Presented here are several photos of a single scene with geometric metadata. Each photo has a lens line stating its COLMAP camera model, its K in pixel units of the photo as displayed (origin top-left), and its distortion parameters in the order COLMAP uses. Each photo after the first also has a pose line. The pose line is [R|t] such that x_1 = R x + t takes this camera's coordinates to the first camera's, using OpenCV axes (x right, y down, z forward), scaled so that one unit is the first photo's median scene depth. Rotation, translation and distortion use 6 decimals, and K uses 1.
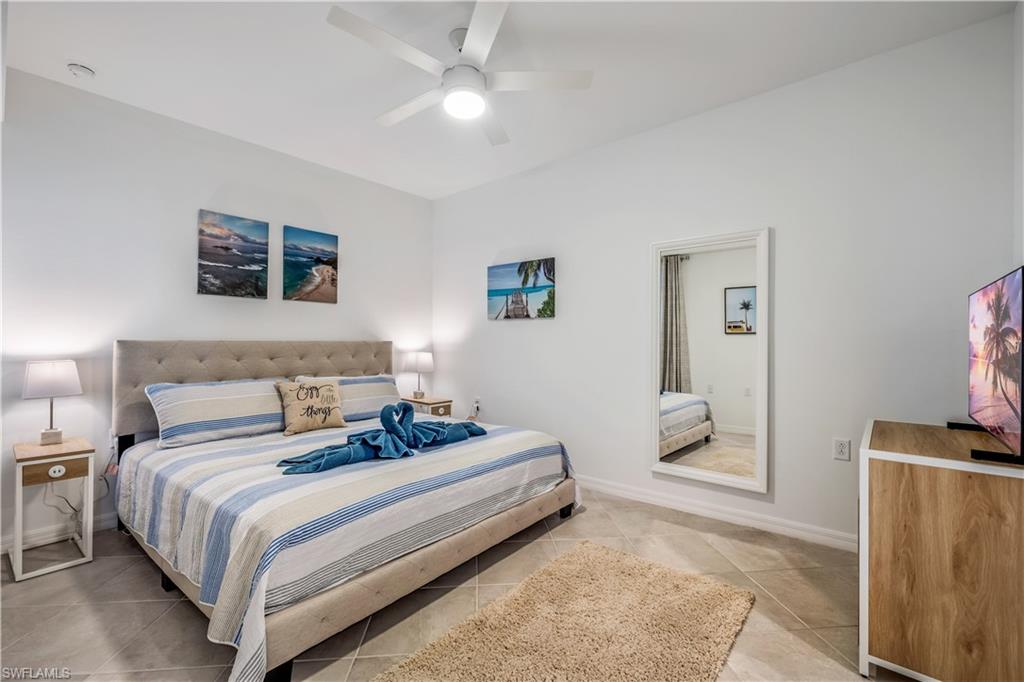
lens RADIAL K [[436.9, 0, 512.0], [0, 436.9, 341.0], [0, 0, 1]] dist [0.000893, 0.000036]
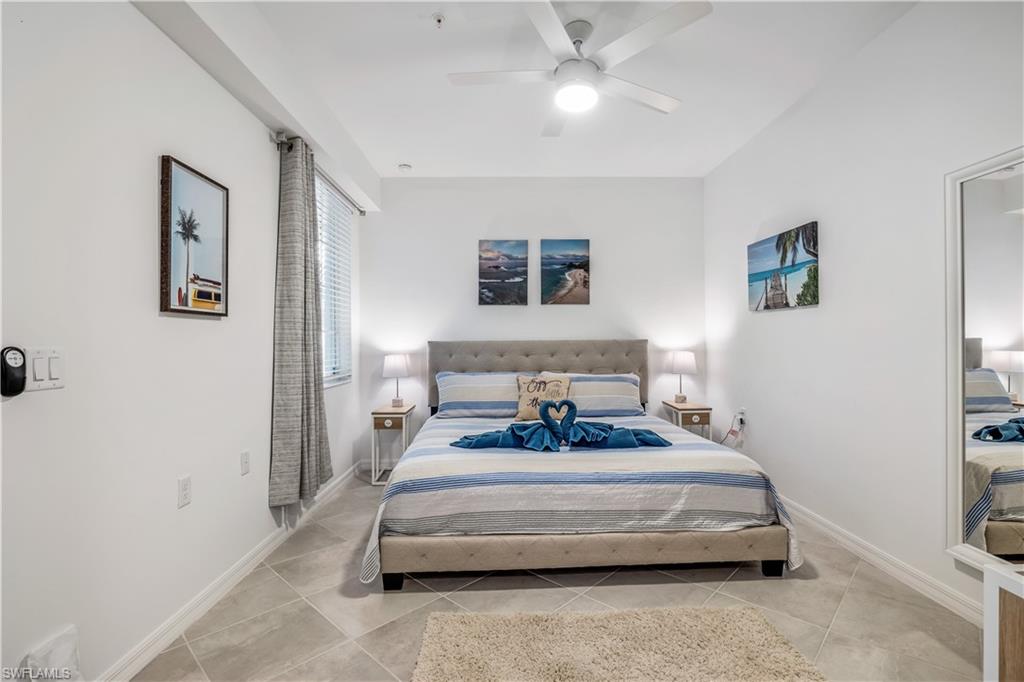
lens RADIAL K [[476.9, 0, 515.2], [0, 476.9, 340.4], [0, 0, 1]] dist [-0.007186, -0.000131]
pose [[0.663607, -0.006647, -0.748052, 0.365613], [0.011544, 0.999932, 0.001357, -0.002660], [0.747993, -0.009536, 0.663639, 0.117600]]
